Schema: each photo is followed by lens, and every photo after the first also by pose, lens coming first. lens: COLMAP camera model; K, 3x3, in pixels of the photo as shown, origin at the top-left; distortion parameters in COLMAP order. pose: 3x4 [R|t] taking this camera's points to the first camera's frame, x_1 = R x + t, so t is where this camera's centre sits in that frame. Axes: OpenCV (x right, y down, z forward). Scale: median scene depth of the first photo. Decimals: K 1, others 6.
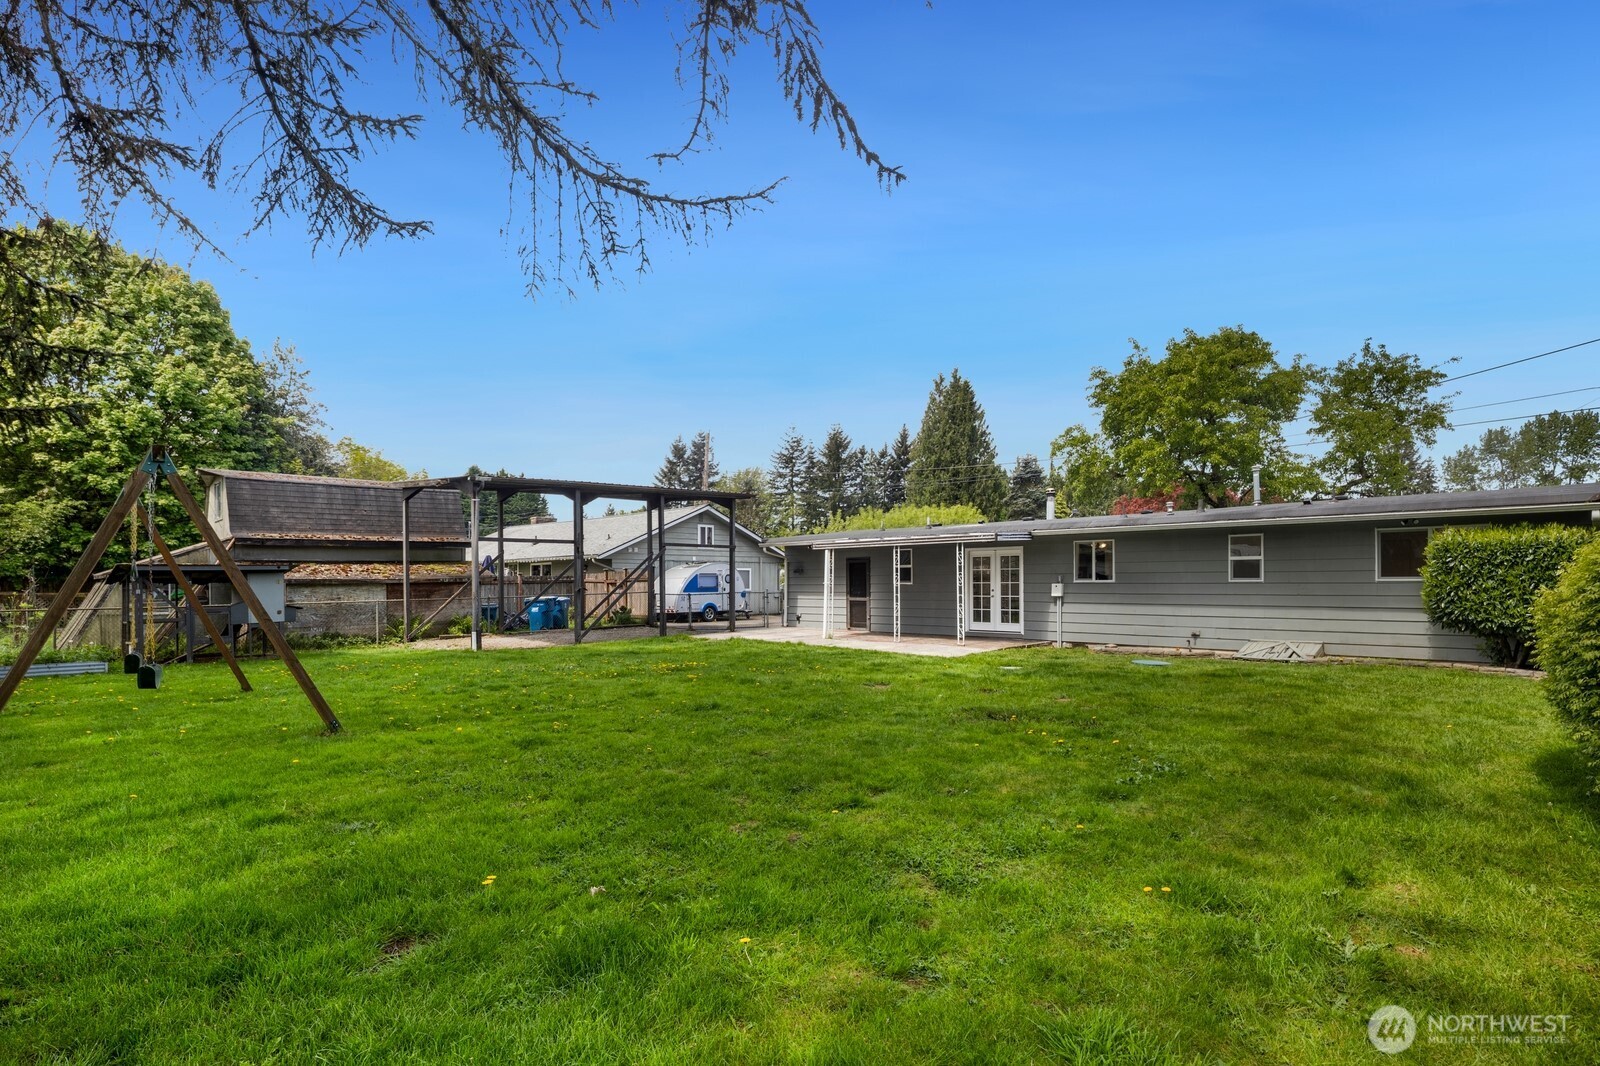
lens RADIAL K [[813.2, 0, 796.9], [0, 813.2, 564.1], [0, 0, 1]] dist [-0.015075, -0.000637]
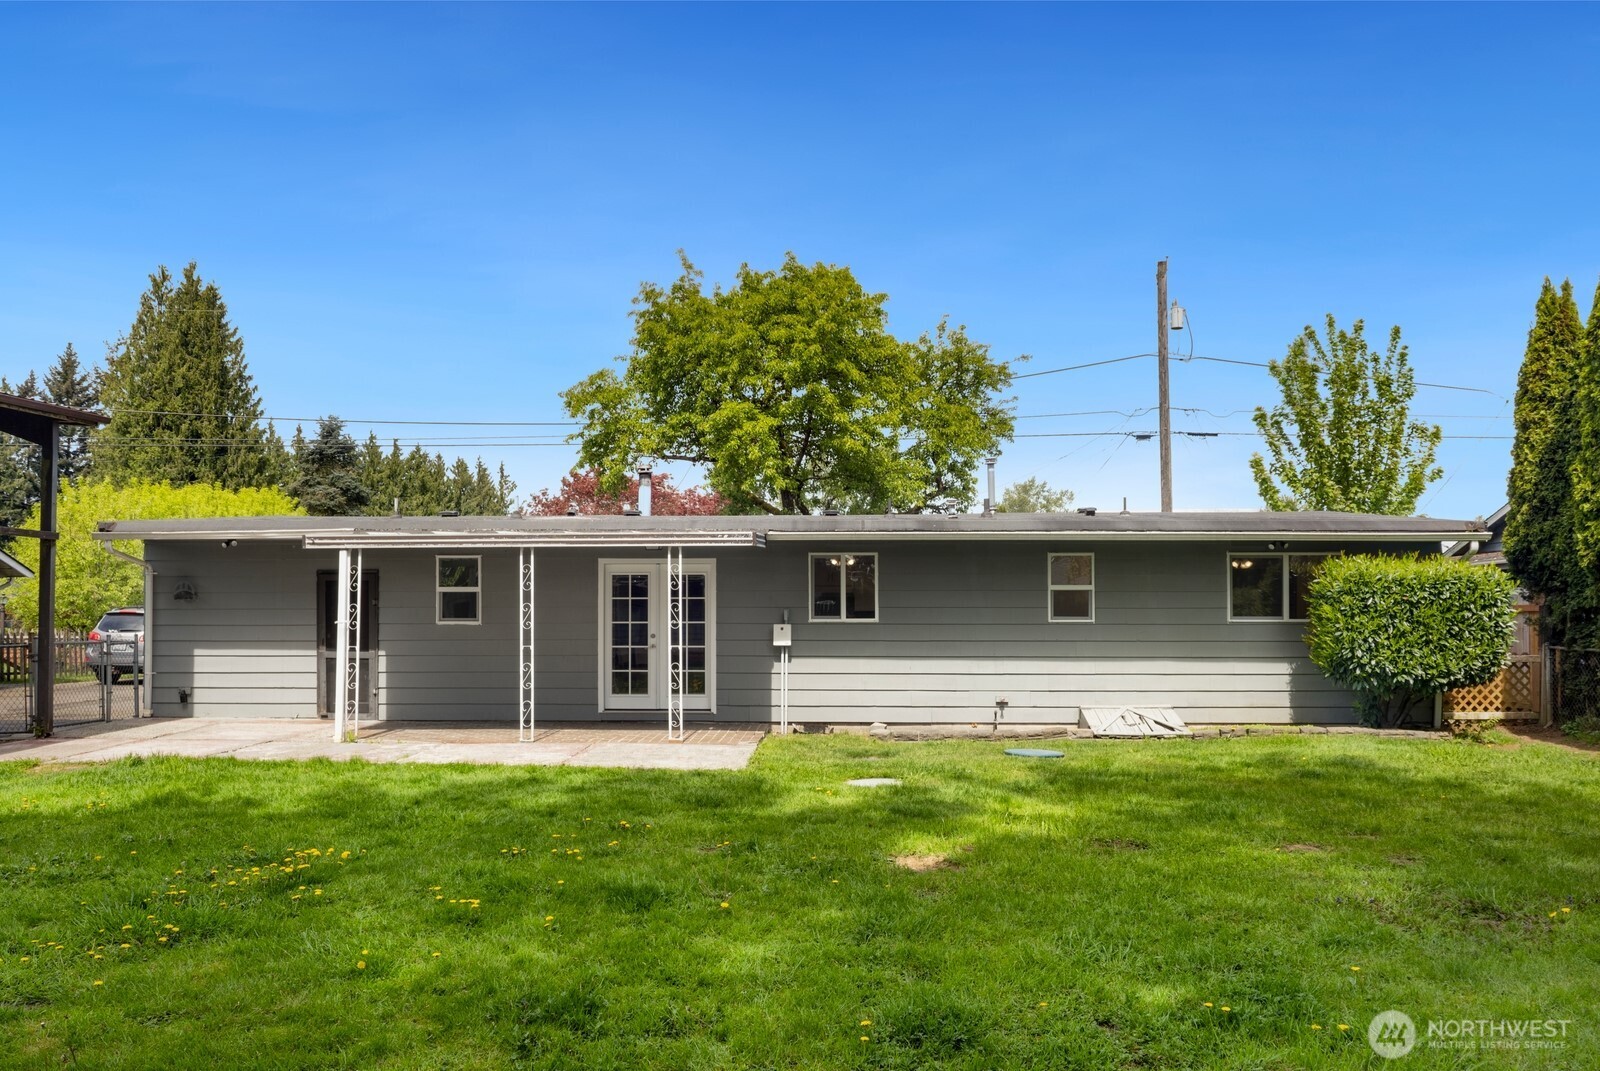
lens RADIAL K [[1156.5, 0, 800.0], [0, 1156.5, 589.1], [0, 0, 1]] dist [-0.039631, -0.000915]
pose [[0.731881, 0.021398, 0.681097, -0.221188], [-0.019290, 0.999757, -0.010681, 0.006702], [-0.681160, -0.005322, 0.732116, 0.352483]]
